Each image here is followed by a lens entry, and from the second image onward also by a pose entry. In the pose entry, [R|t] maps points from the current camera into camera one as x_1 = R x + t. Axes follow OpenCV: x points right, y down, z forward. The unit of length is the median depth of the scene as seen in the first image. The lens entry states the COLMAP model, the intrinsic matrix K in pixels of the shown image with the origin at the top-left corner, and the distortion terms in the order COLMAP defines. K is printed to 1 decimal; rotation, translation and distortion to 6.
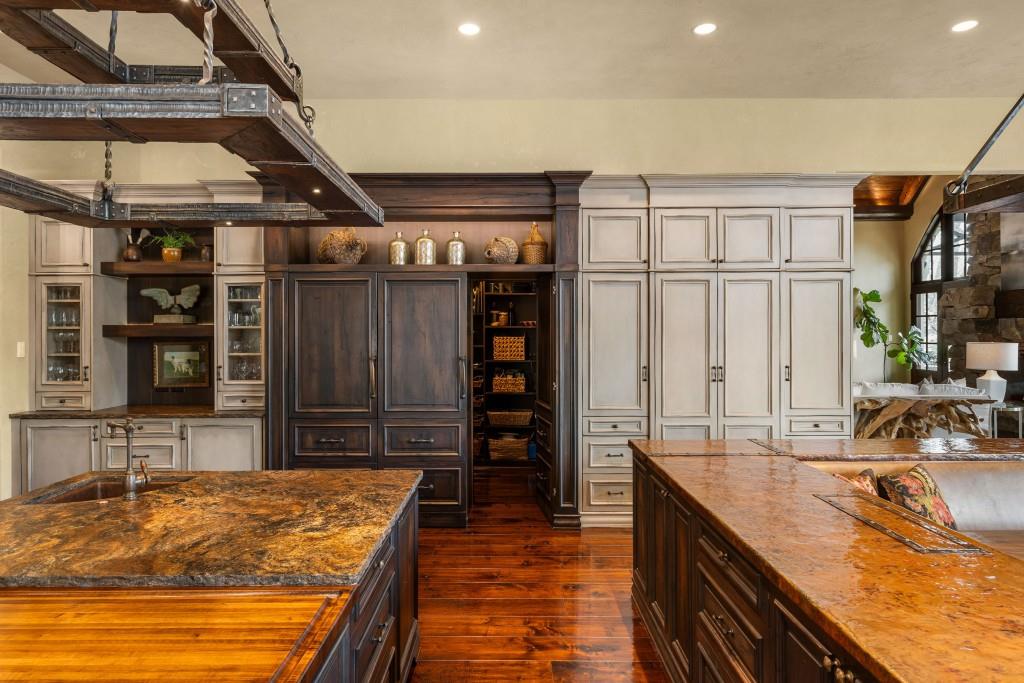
lens RADIAL K [[617.9, 0, 511.0], [0, 617.9, 332.6], [0, 0, 1]] dist [0.004658, 0.000086]
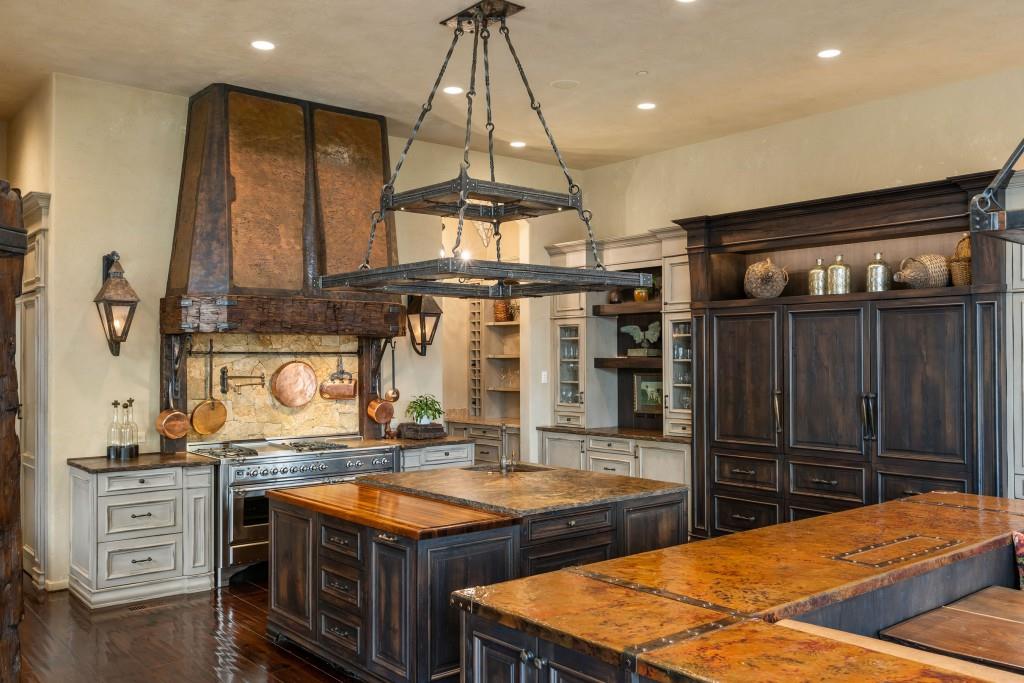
lens RADIAL K [[869.6, 0, 513.1], [0, 869.6, 348.6], [0, 0, 1]] dist [0.001201, -0.000608]
pose [[0.639402, -0.007005, -0.768841, 0.549523], [0.002017, 0.999970, -0.007433, -0.018495], [0.768870, 0.003202, 0.639397, -0.203450]]
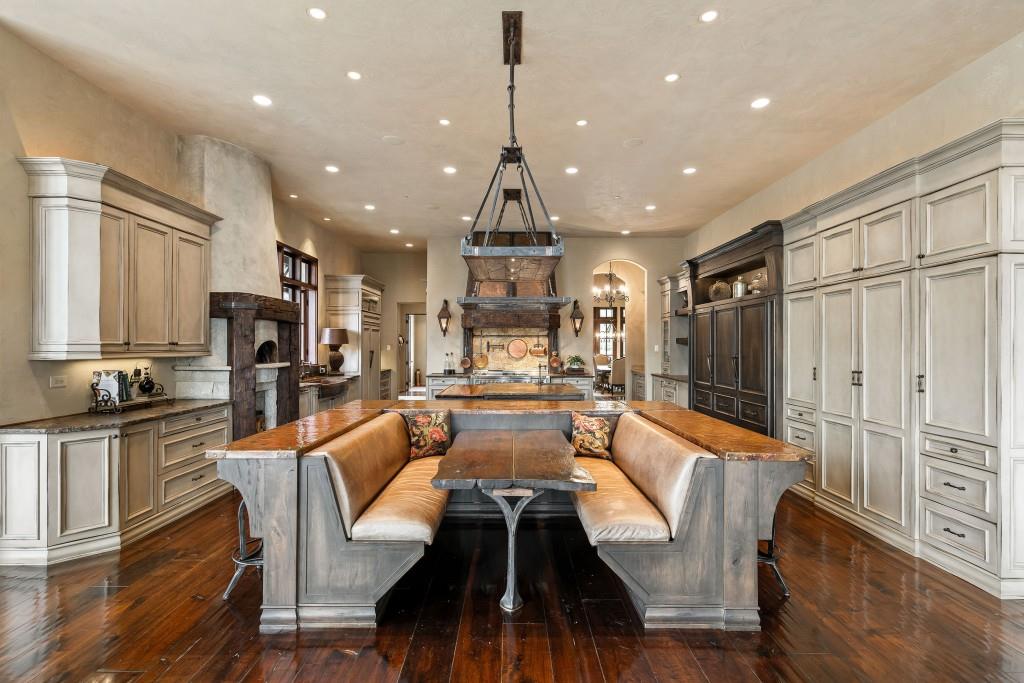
lens RADIAL K [[475.6, 0, 509.3], [0, 475.6, 342.2], [0, 0, 1]] dist [-0.000277, -0.000059]
pose [[0.001962, -0.003036, -0.999993, 1.096354], [0.000117, 0.999995, -0.003036, 0.008399], [0.999998, -0.000111, 0.001962, 0.398530]]
